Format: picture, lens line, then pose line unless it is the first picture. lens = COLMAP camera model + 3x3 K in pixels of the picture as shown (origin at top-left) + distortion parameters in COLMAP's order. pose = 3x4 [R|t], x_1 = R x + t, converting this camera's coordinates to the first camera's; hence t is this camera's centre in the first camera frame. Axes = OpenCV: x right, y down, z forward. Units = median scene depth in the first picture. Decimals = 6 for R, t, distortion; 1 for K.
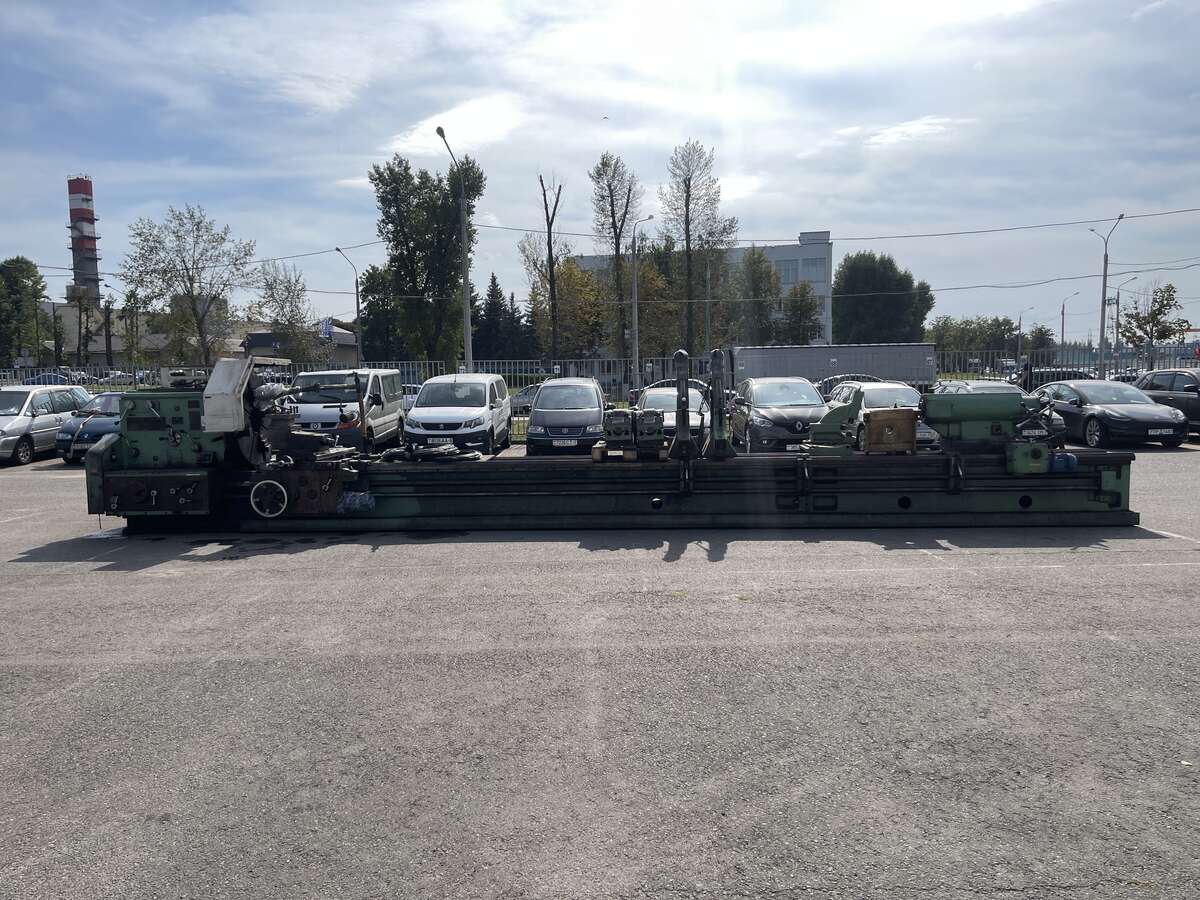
lens RADIAL K [[886.1, 0, 603.1], [0, 886.1, 456.4], [0, 0, 1]] dist [0.067150, -0.081954]
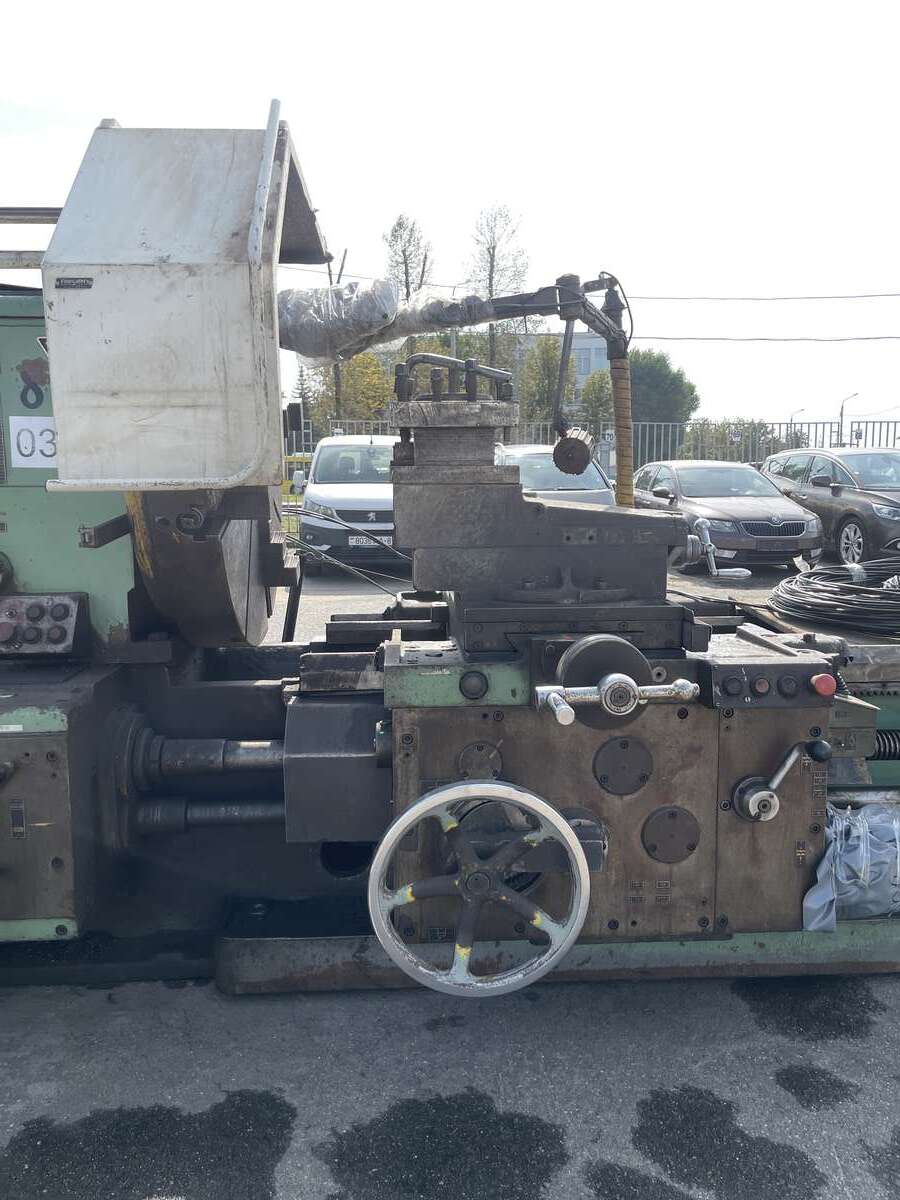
lens RADIAL K [[886.1, 0, 454.2], [0, 886.1, 585.4], [0, 0, 1]] dist [0.067150, -0.081954]
pose [[0.992595, -0.000849, 0.121466, -0.371494], [-0.003057, 0.999484, 0.031960, -0.013649], [-0.121430, -0.032095, 0.992081, 0.780490]]
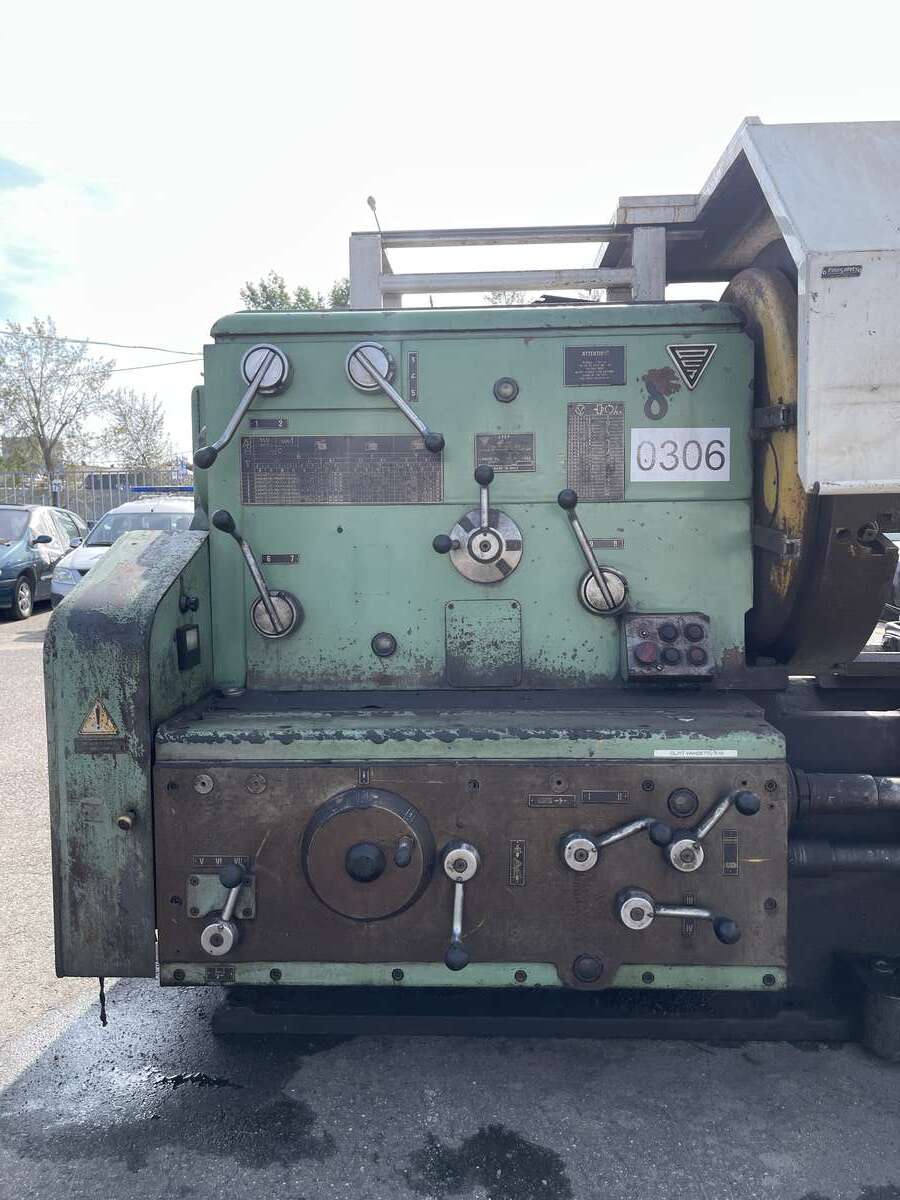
lens RADIAL K [[886.4, 0, 455.0], [0, 886.4, 594.1], [0, 0, 1]] dist [0.058475, -0.056609]
pose [[0.999666, 0.005435, 0.025279, -0.487944], [-0.005018, 0.999851, -0.016535, -0.005867], [-0.025365, 0.016403, 0.999544, 0.803236]]
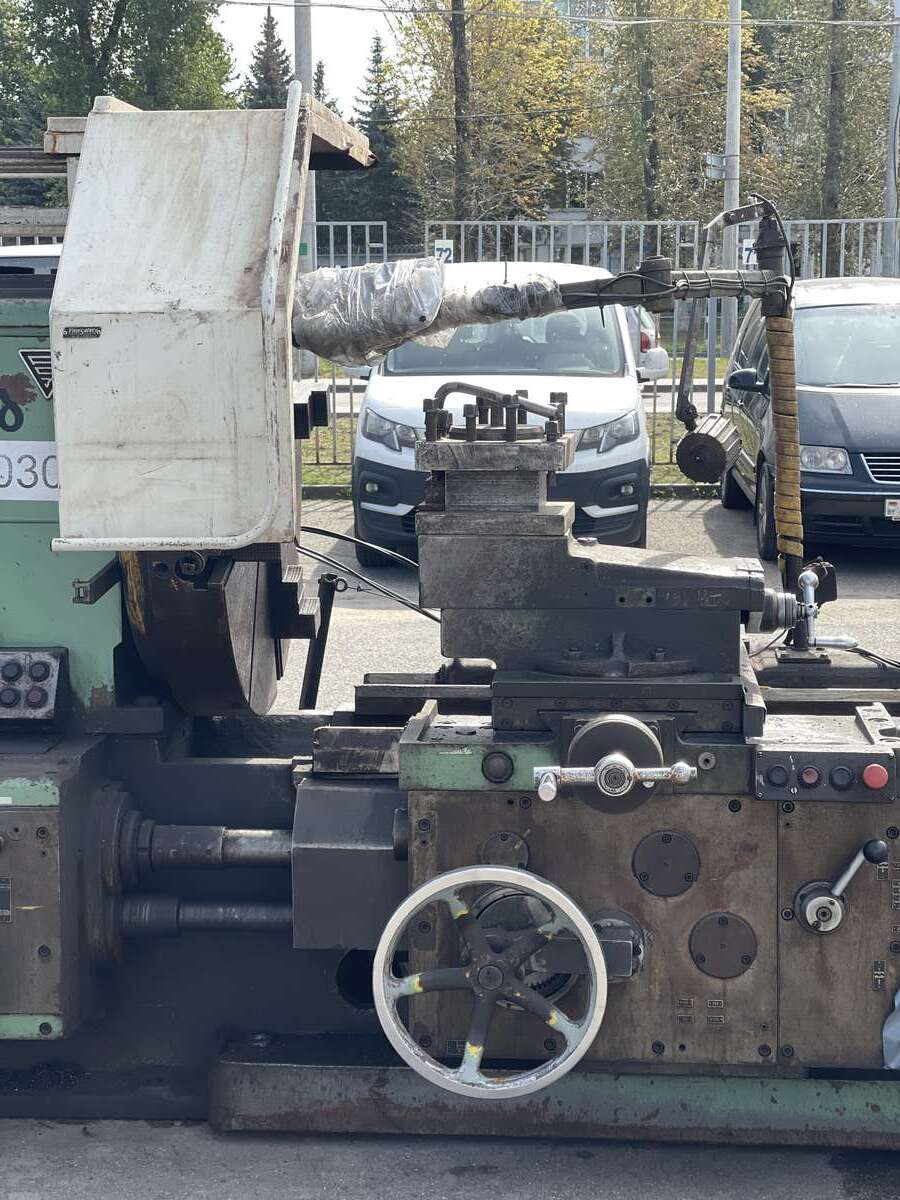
lens RADIAL K [[2199.7, 0, 448.7], [0, 2199.7, 555.6], [0, 0, 1]] dist [0.137432, 0.284470]
pose [[0.999804, 0.014704, -0.013242, -0.351297], [-0.014303, 0.999452, 0.029863, -0.036591], [0.013674, -0.029667, 0.999466, 0.570989]]
